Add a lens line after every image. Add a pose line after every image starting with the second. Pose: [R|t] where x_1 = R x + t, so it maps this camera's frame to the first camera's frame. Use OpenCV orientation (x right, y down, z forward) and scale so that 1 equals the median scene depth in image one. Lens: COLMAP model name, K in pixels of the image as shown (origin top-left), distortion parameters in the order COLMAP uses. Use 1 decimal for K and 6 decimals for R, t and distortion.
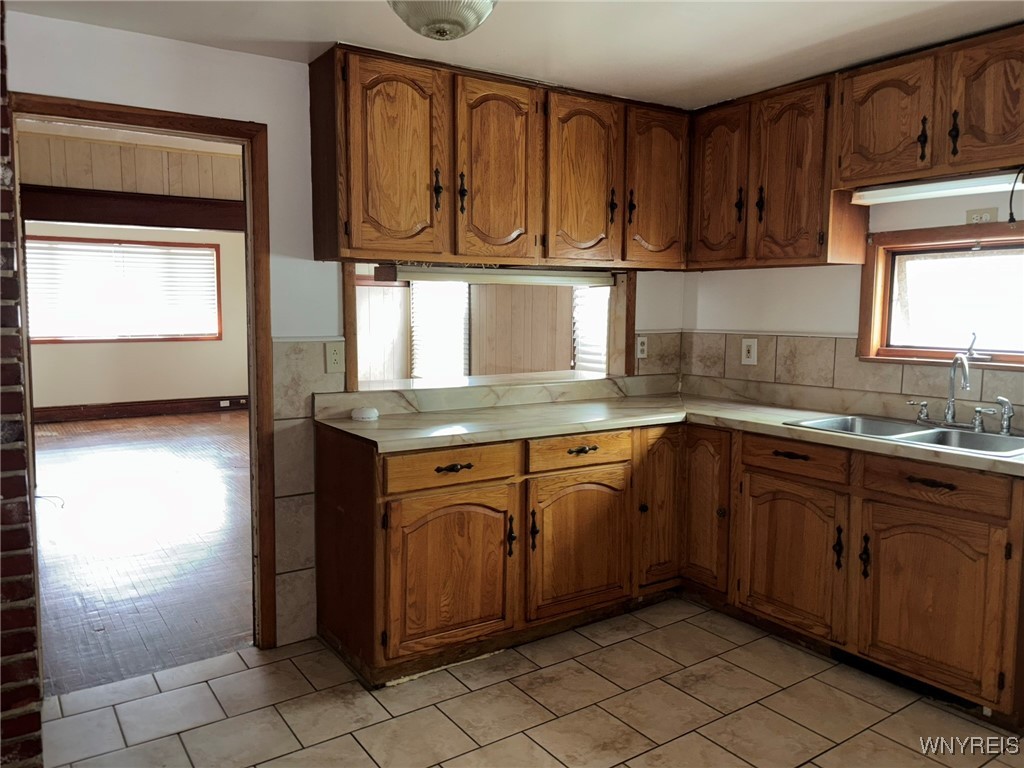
lens RADIAL K [[775.0, 0, 504.7], [0, 775.0, 377.0], [0, 0, 1]] dist [0.033144, -0.056183]
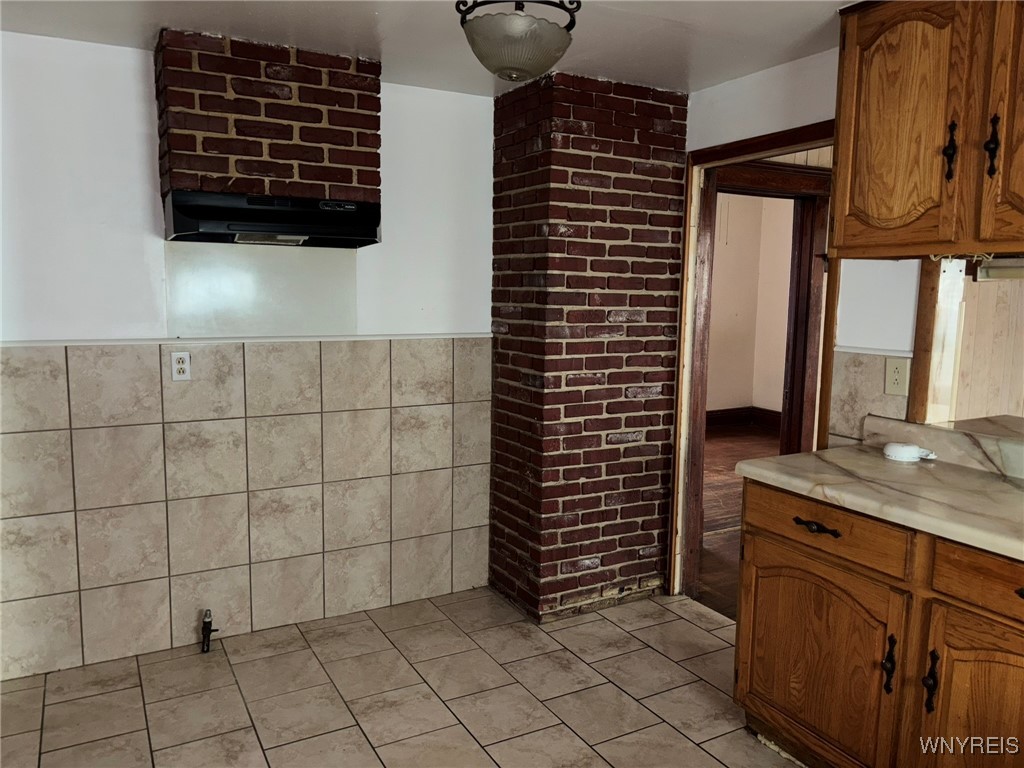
lens RADIAL K [[776.5, 0, 513.2], [0, 776.5, 384.0], [0, 0, 1]] dist [0.030661, -0.047063]
pose [[-0.095420, 0.117919, -0.988428, 0.683950], [-0.100429, 0.986752, 0.127414, -0.087886], [0.990358, 0.111425, -0.082313, 0.712499]]
